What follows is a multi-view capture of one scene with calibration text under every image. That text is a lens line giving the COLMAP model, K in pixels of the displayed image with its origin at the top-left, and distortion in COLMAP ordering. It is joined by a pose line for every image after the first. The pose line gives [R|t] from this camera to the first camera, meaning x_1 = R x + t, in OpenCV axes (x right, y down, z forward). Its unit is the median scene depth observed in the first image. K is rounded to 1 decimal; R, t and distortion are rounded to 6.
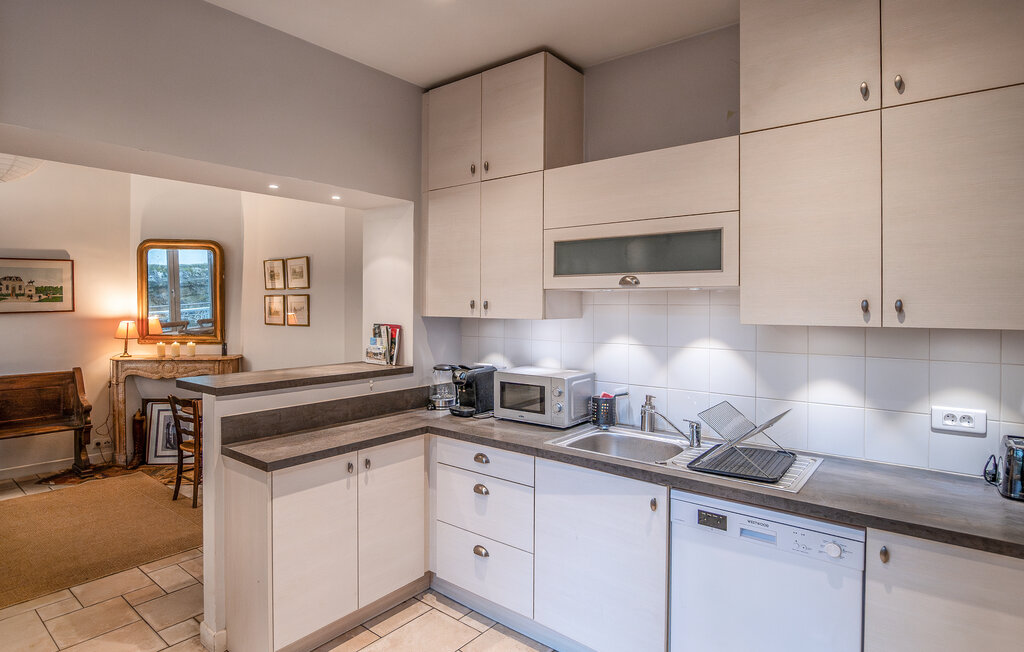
lens RADIAL K [[555.8, 0, 491.3], [0, 555.8, 304.4], [0, 0, 1]] dist [-0.004357, -0.001393]
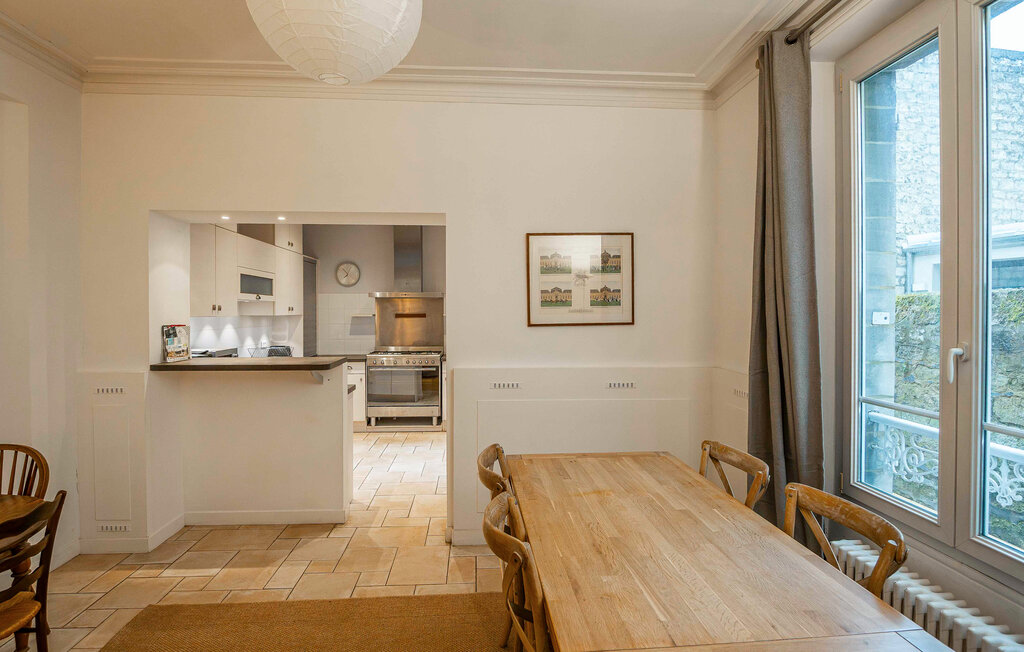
lens RADIAL K [[546.2, 0, 511.3], [0, 546.2, 311.1], [0, 0, 1]] dist [-0.000874, -0.000107]
pose [[-0.692799, 0.000030, 0.721130, -1.878847], [0.002802, 0.999993, 0.002651, 0.009206], [-0.721125, 0.003857, -0.692794, 1.658993]]
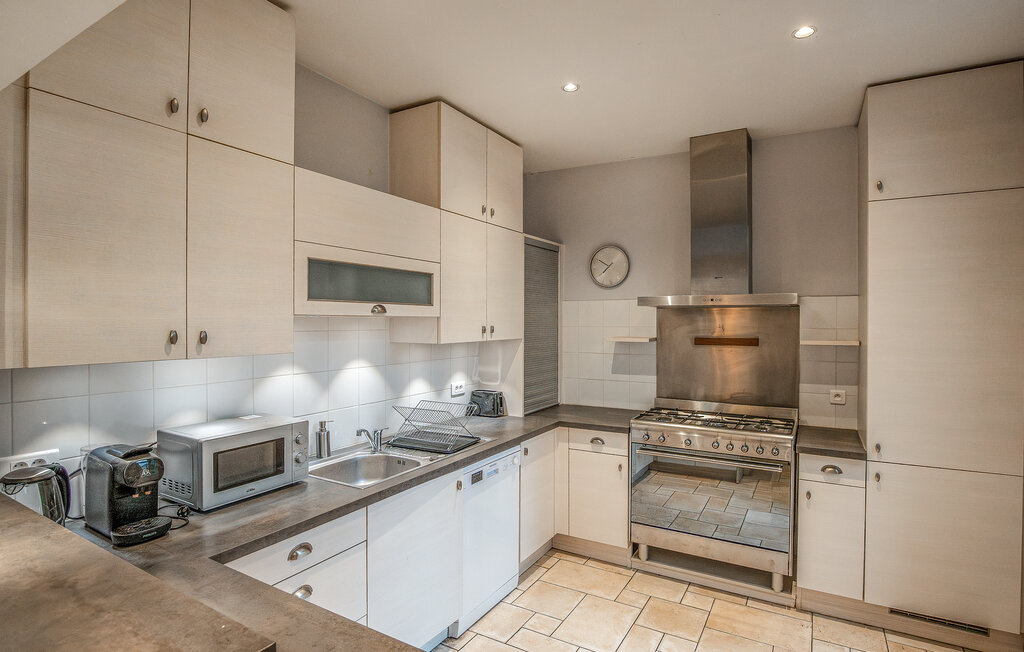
lens RADIAL K [[518.4, 0, 512.0], [0, 518.4, 326.0], [0, 0, 1]] dist [-0.022286, -0.000379]
pose [[-0.160180, -0.011063, 0.987026, -0.716999], [0.003236, 0.999926, 0.011733, -0.019770], [-0.987082, 0.005074, -0.160133, 0.841997]]
